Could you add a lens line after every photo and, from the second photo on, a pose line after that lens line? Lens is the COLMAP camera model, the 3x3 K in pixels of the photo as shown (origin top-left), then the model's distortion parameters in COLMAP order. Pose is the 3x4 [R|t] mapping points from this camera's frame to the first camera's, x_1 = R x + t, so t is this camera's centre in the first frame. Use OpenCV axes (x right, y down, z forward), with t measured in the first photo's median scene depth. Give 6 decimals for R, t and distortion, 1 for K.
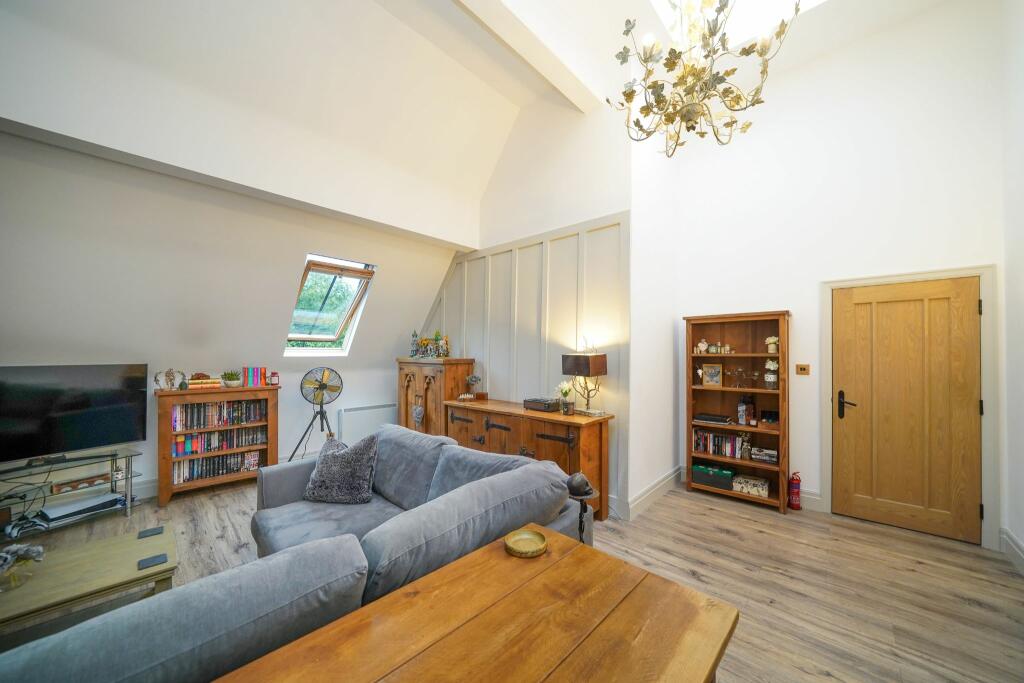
lens RADIAL K [[365.5, 0, 512.0], [0, 365.5, 341.5], [0, 0, 1]] dist [-0.035681, 0.006954]
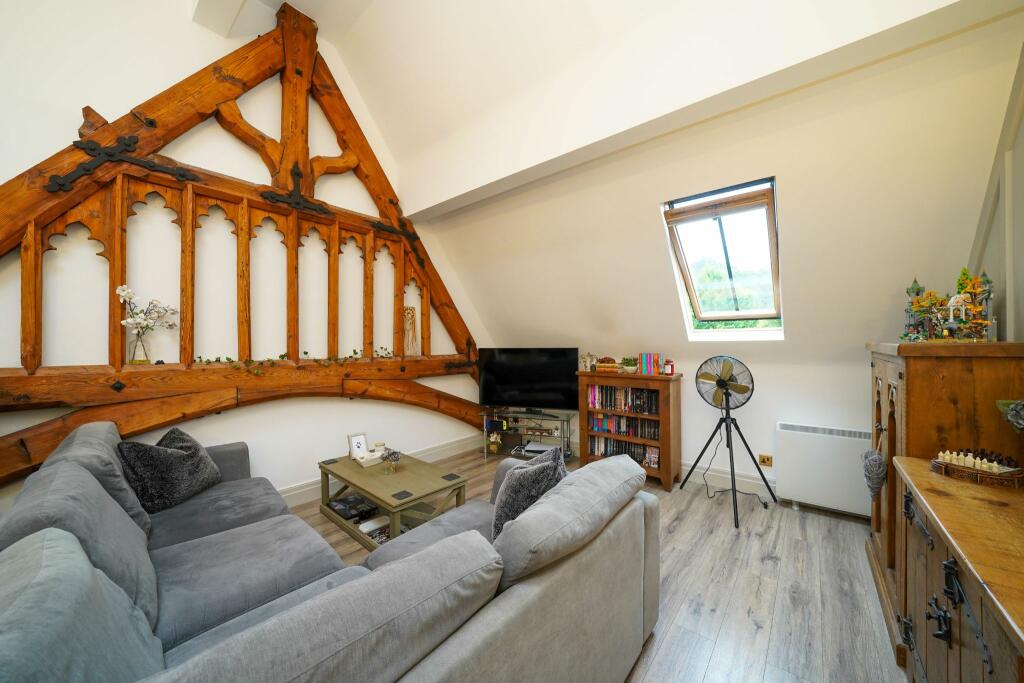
lens RADIAL K [[365.5, 0, 512.0], [0, 365.5, 341.5], [0, 0, 1]] dist [-0.035681, 0.006954]
pose [[0.082799, -0.006395, -0.996546, 0.160156], [0.033961, 0.999417, -0.003591, 0.035819], [0.995987, -0.033546, 0.082968, 0.607350]]
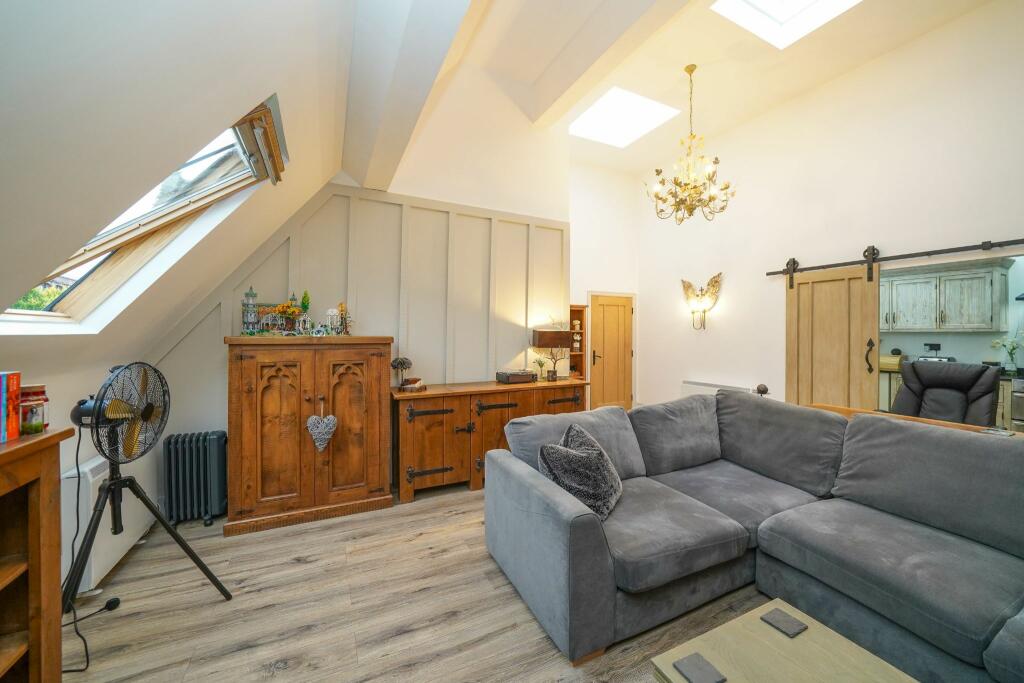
lens RADIAL K [[375.5, 0, 507.5], [0, 375.5, 327.9], [0, 0, 1]] dist [-0.023405, -0.000029]
pose [[0.358870, 0.008531, 0.933349, -0.843390], [-0.033834, 0.999420, 0.003874, 0.021790], [-0.932774, -0.032969, 0.358950, 0.564585]]
